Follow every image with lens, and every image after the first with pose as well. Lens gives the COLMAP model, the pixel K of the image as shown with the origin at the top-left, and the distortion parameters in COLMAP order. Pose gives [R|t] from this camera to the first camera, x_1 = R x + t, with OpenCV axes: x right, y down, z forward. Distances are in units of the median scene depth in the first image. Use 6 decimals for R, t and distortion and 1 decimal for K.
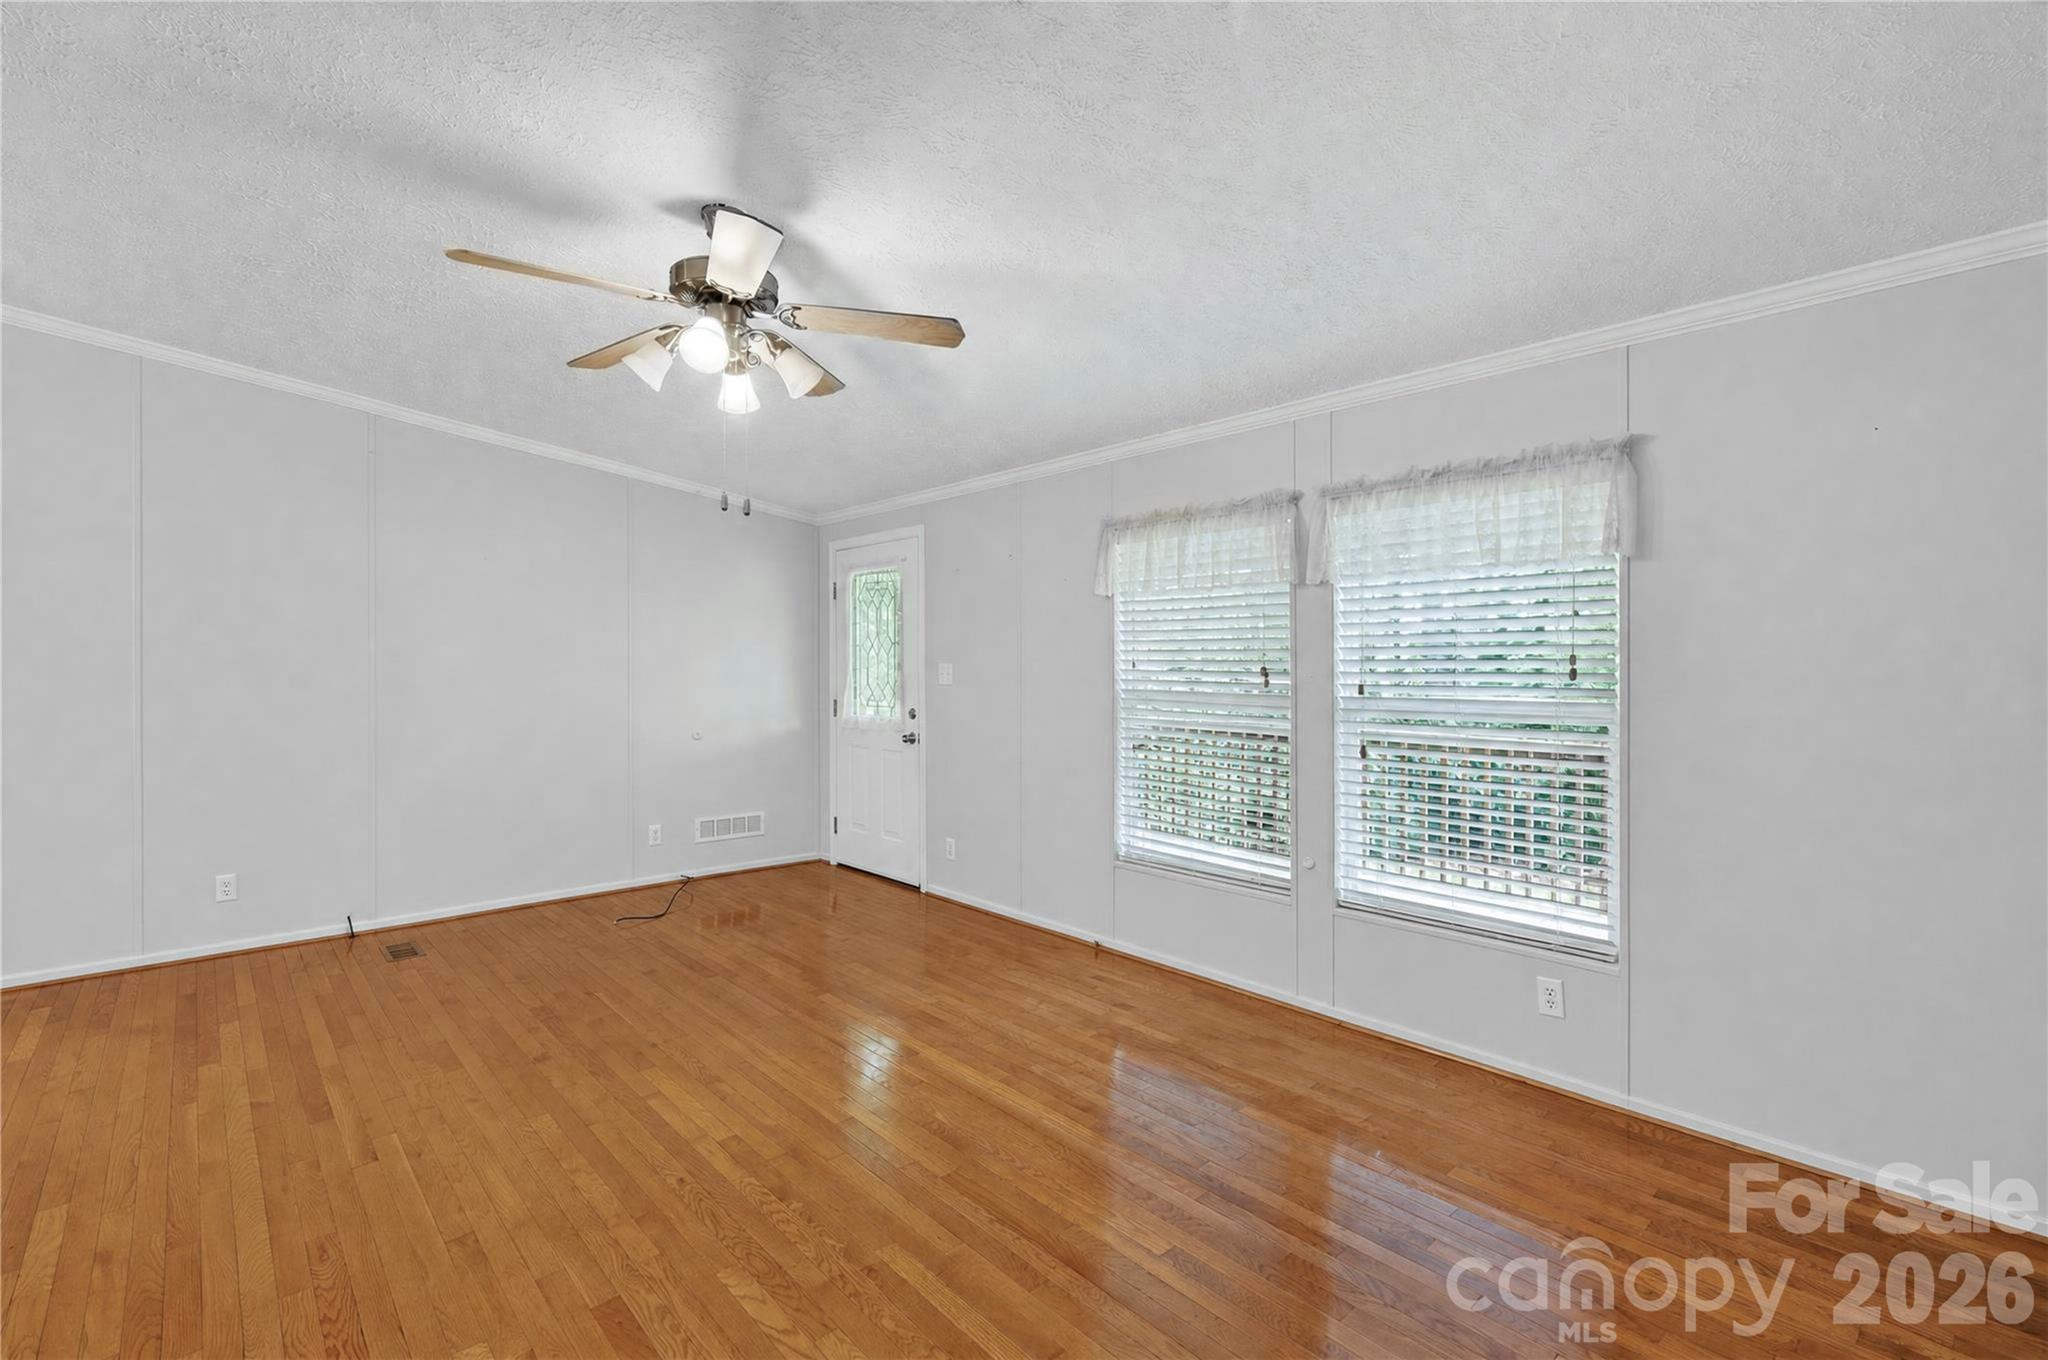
lens RADIAL K [[914.6, 0, 1024.6], [0, 914.6, 667.7], [0, 0, 1]] dist [0.000547, 0.000477]
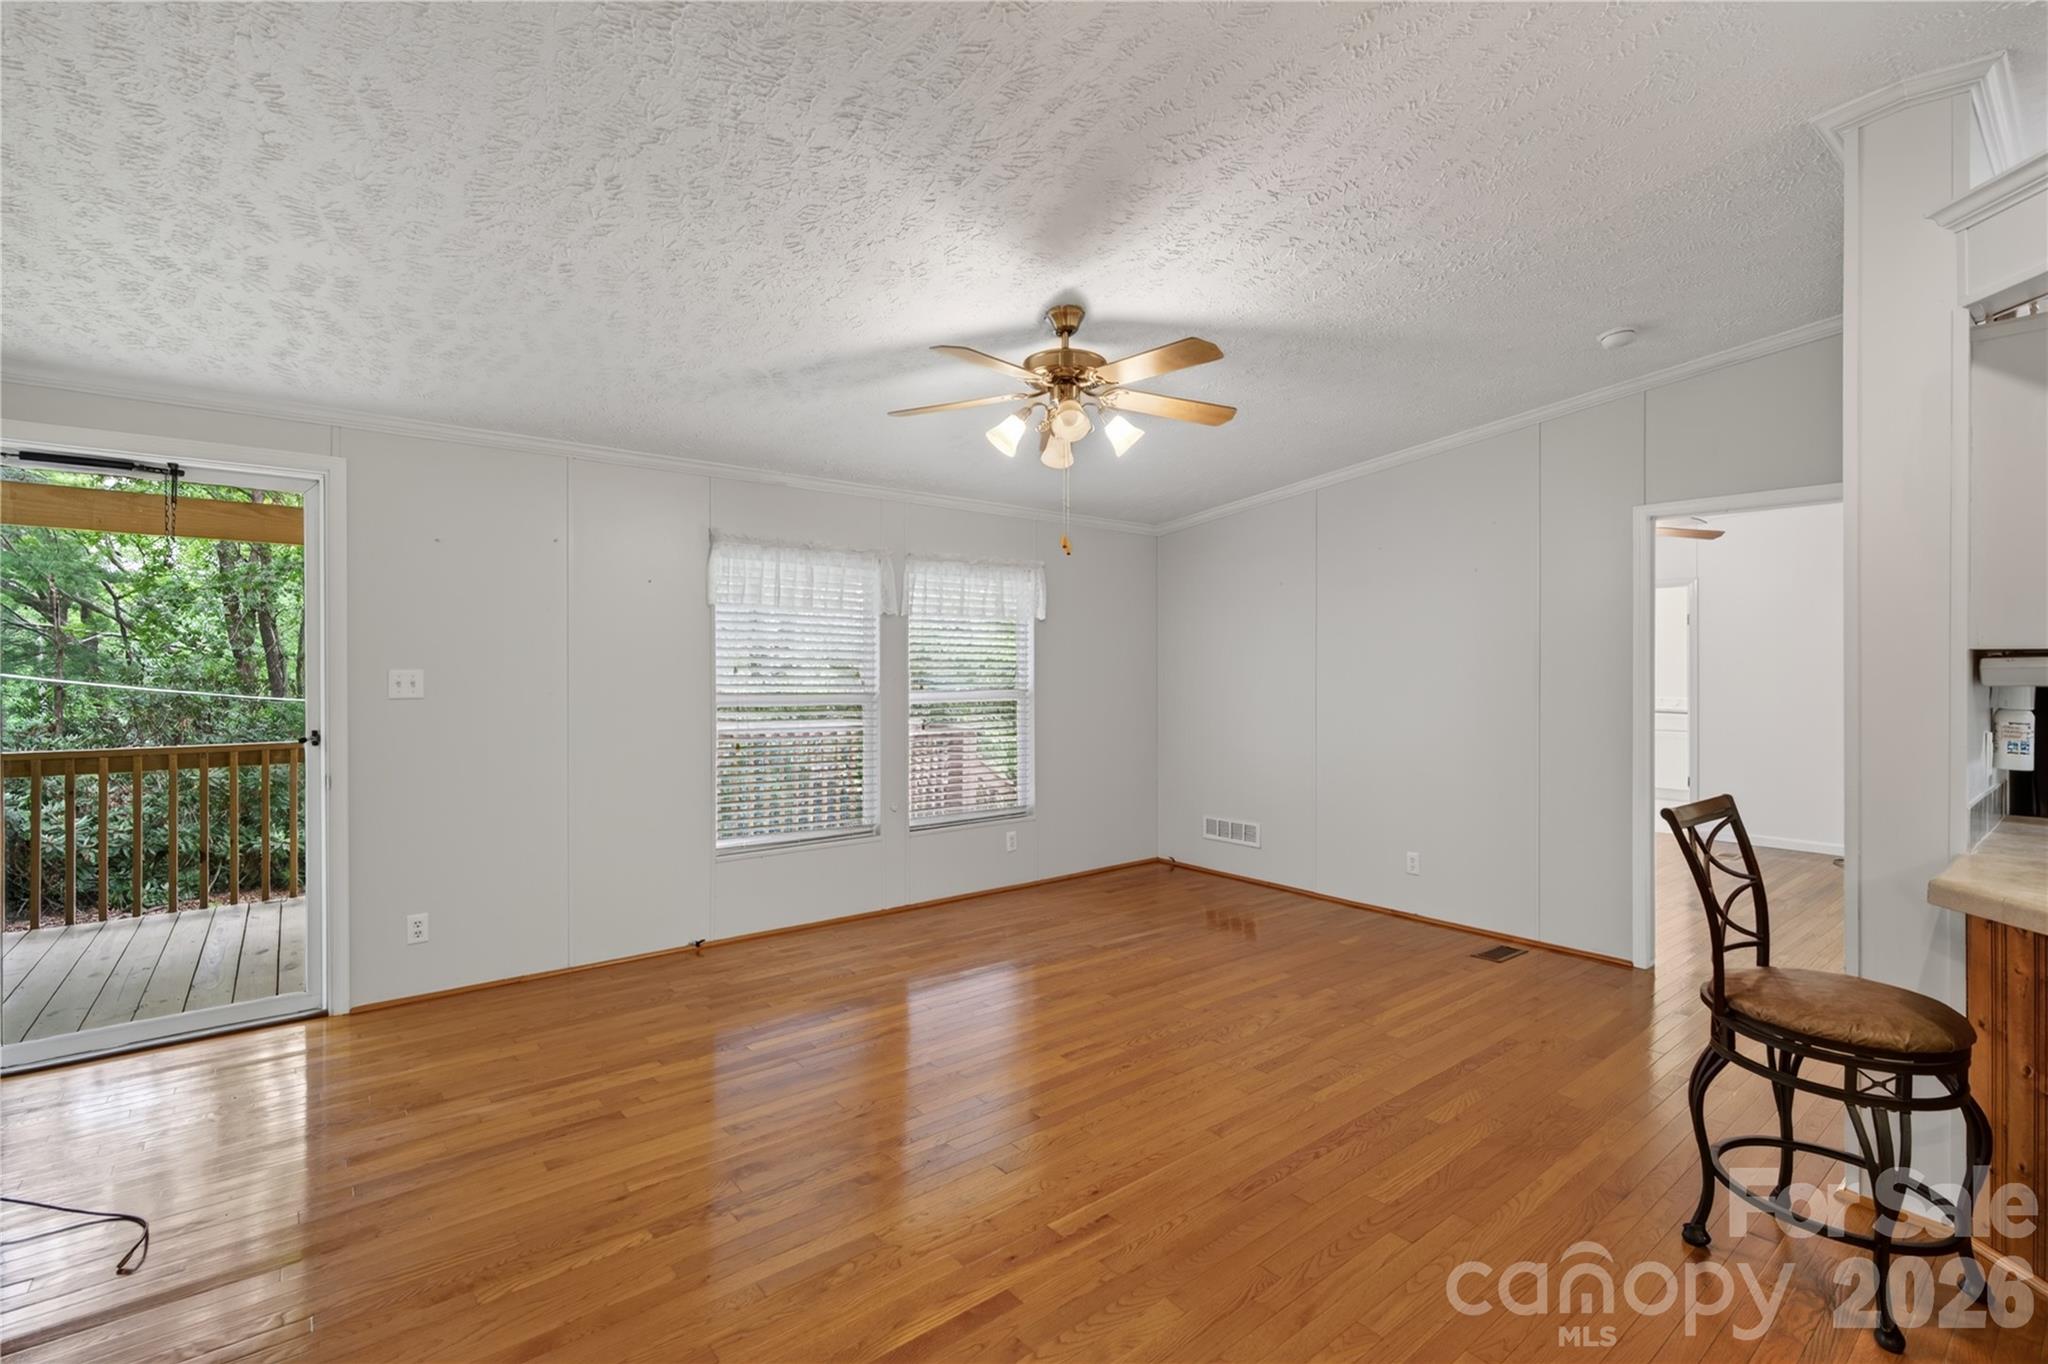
lens RADIAL K [[914.6, 0, 1024.6], [0, 914.6, 669.7], [0, 0, 1]] dist [0.000547, 0.000477]
pose [[0.057313, -0.002712, 0.998353, -1.027937], [-0.005128, 0.999982, 0.003011, -0.009474], [-0.998343, -0.005292, 0.057298, 0.651220]]
